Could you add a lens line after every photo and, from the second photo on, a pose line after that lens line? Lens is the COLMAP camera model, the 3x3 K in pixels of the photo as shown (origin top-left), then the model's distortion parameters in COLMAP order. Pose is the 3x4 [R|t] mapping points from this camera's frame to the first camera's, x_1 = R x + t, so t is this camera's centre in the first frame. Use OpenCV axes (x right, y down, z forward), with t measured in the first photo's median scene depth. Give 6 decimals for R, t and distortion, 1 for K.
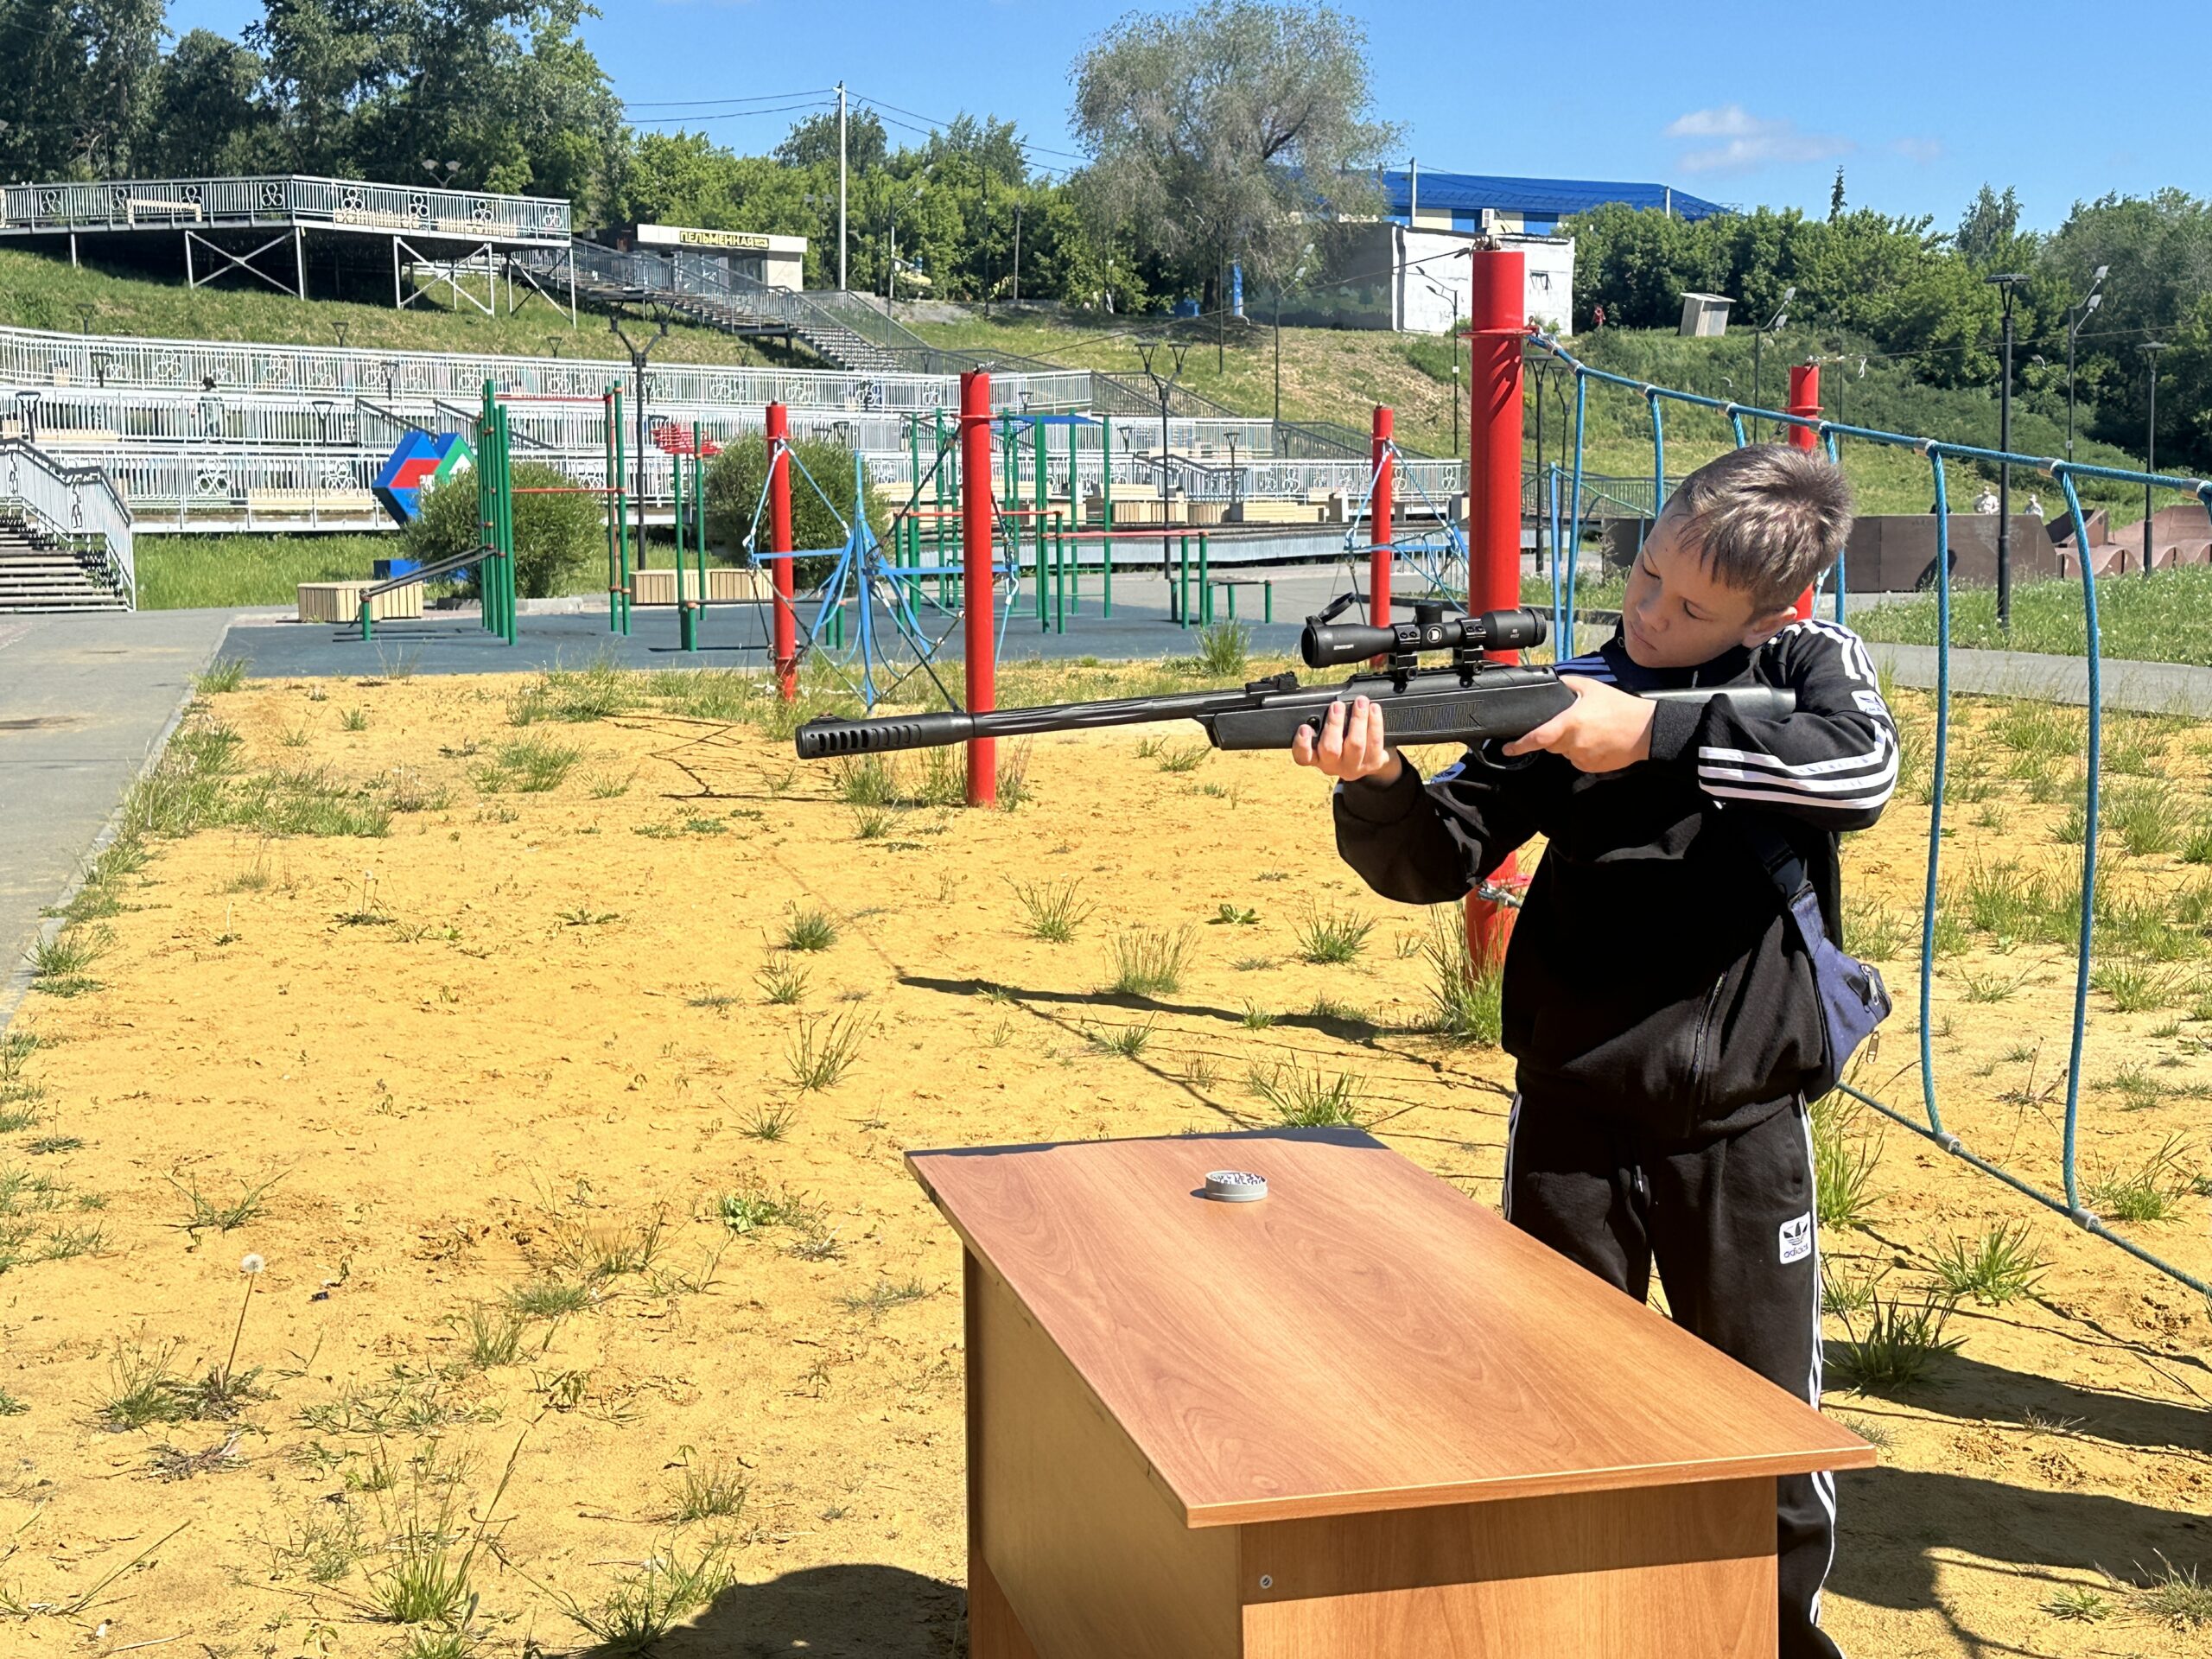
lens RADIAL K [[2754.5, 0, 1106.0], [0, 2754.5, 829.5], [0, 0, 1]] dist [0.269897, -0.849681]
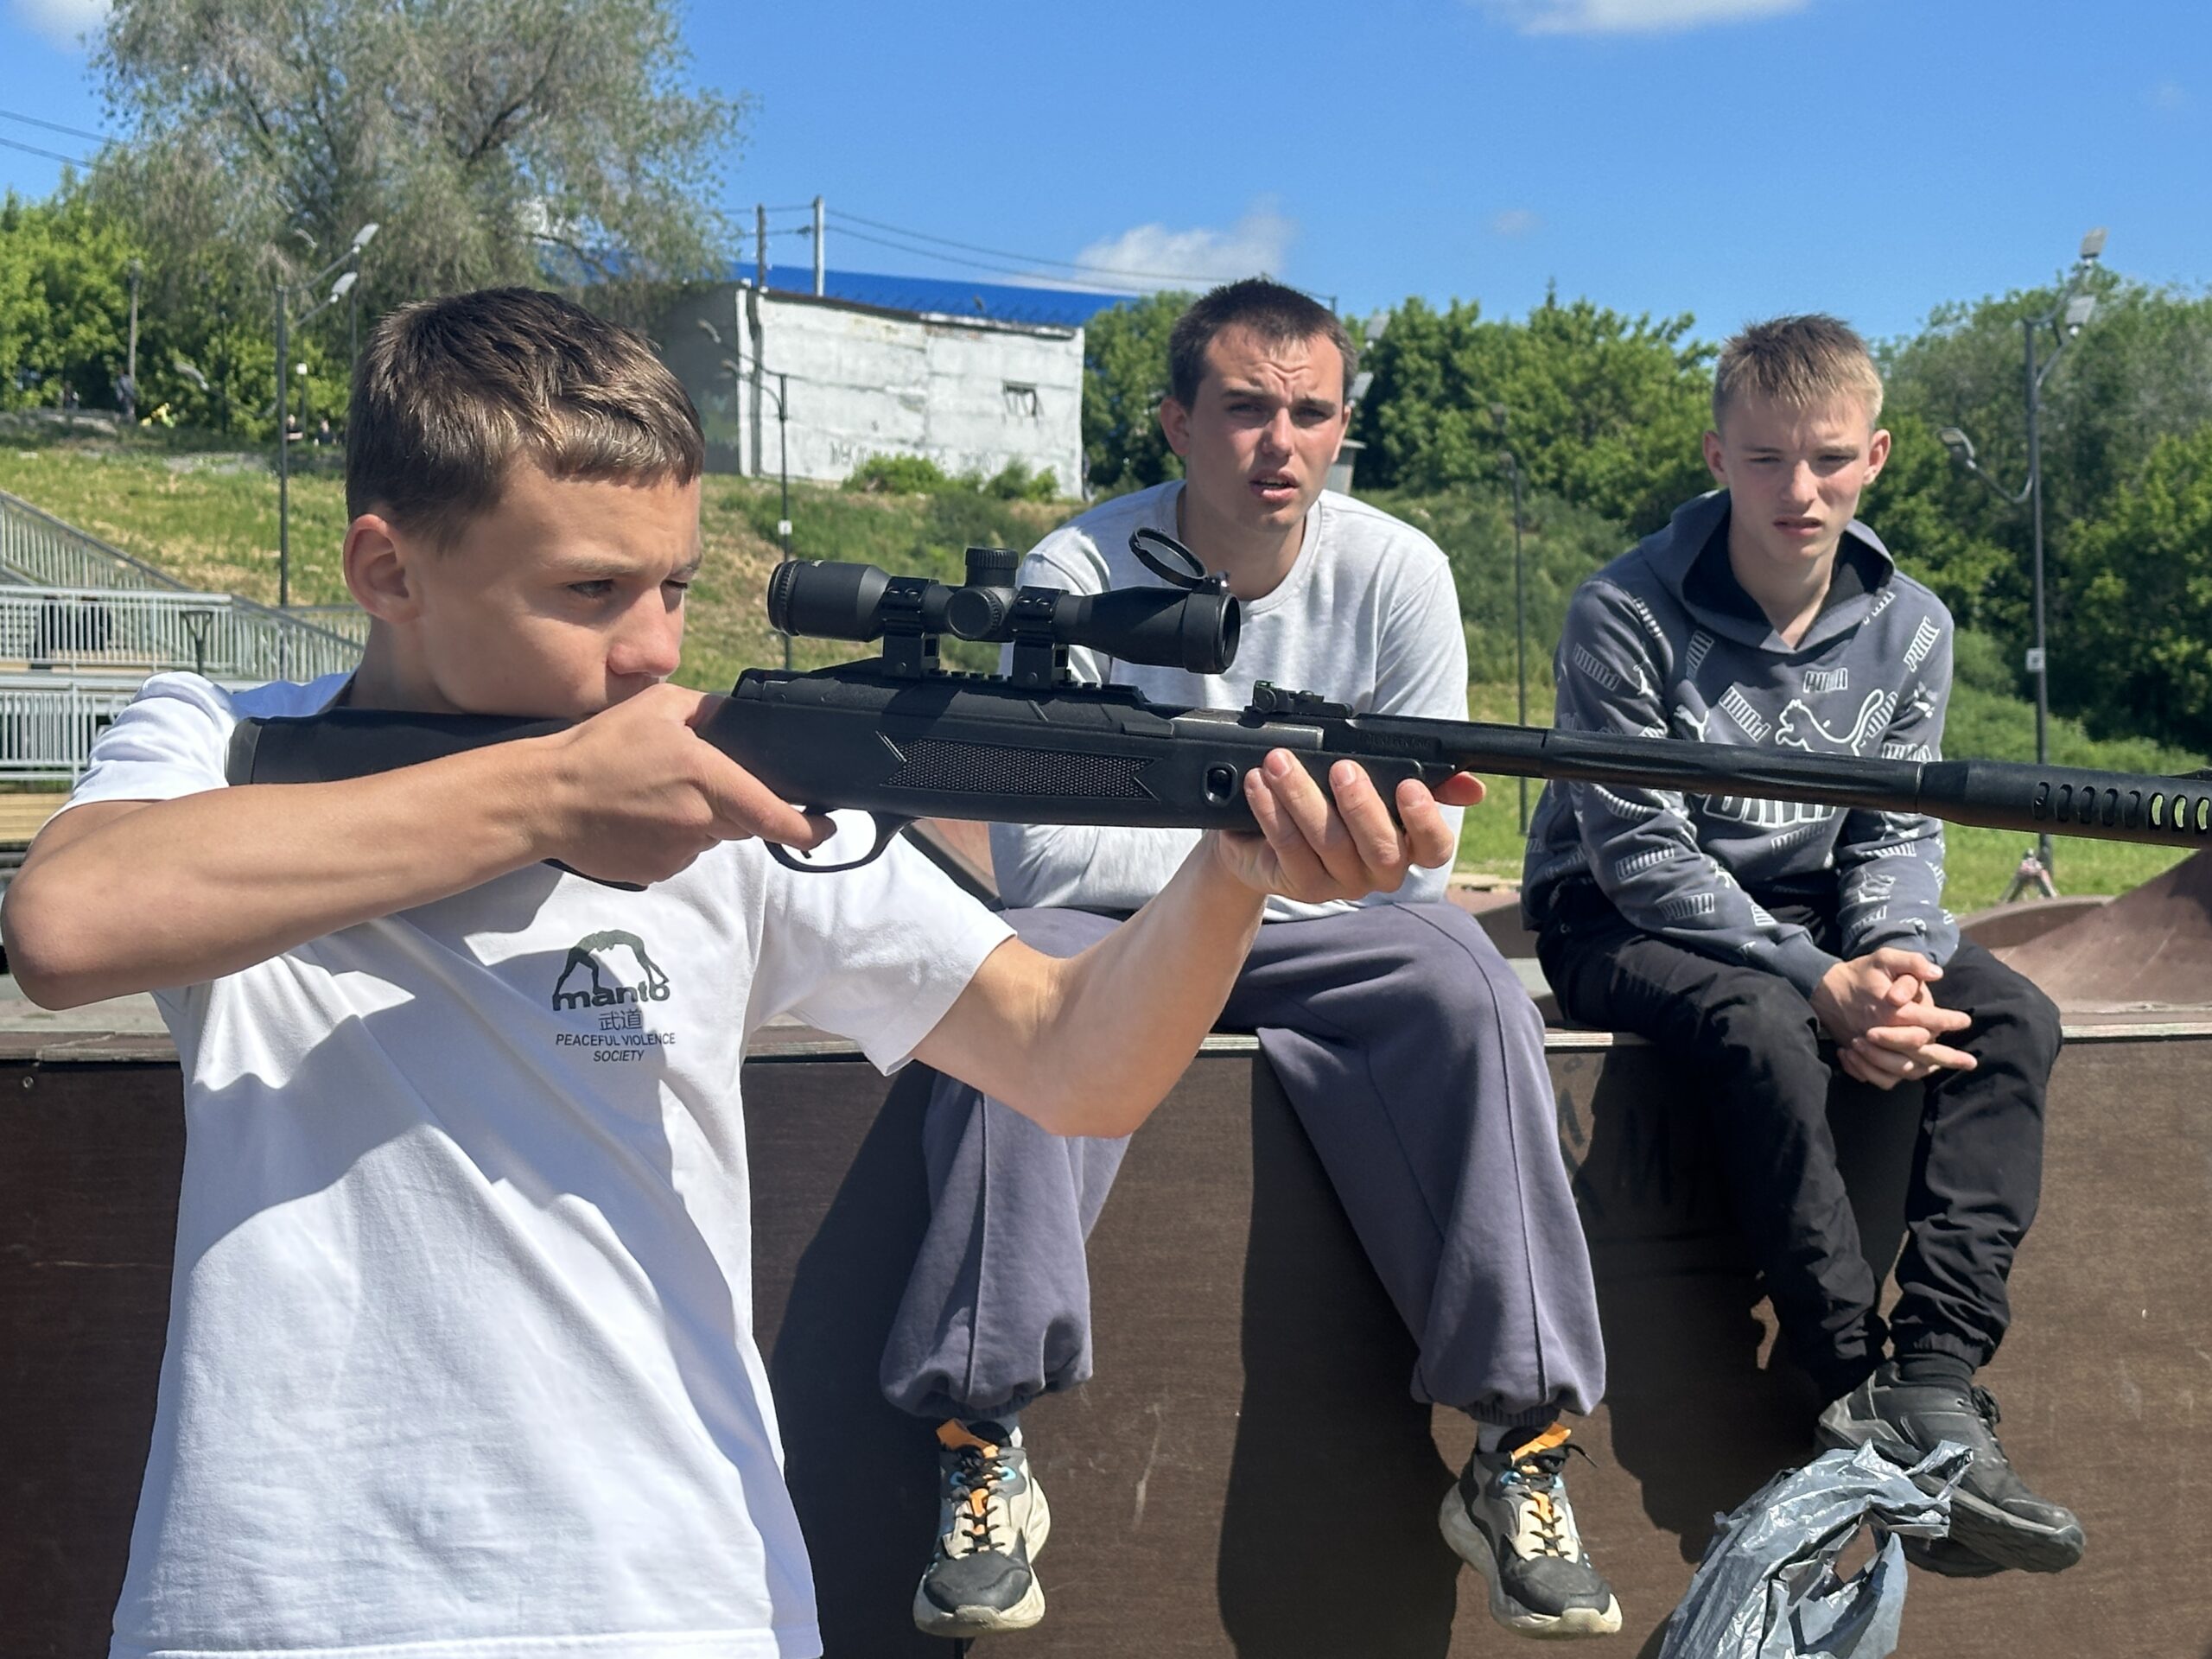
lens RADIAL K [[4050.3, 0, 1106.0], [0, 4050.3, 829.5], [0, 0, 1]] dist [0.044882, 0.669453]
pose [[0.990736, 0.001908, 0.135789, 0.061379], [0.012683, 0.994231, -0.106504, -0.024184], [-0.135208, 0.107240, 0.984997, 0.205215]]
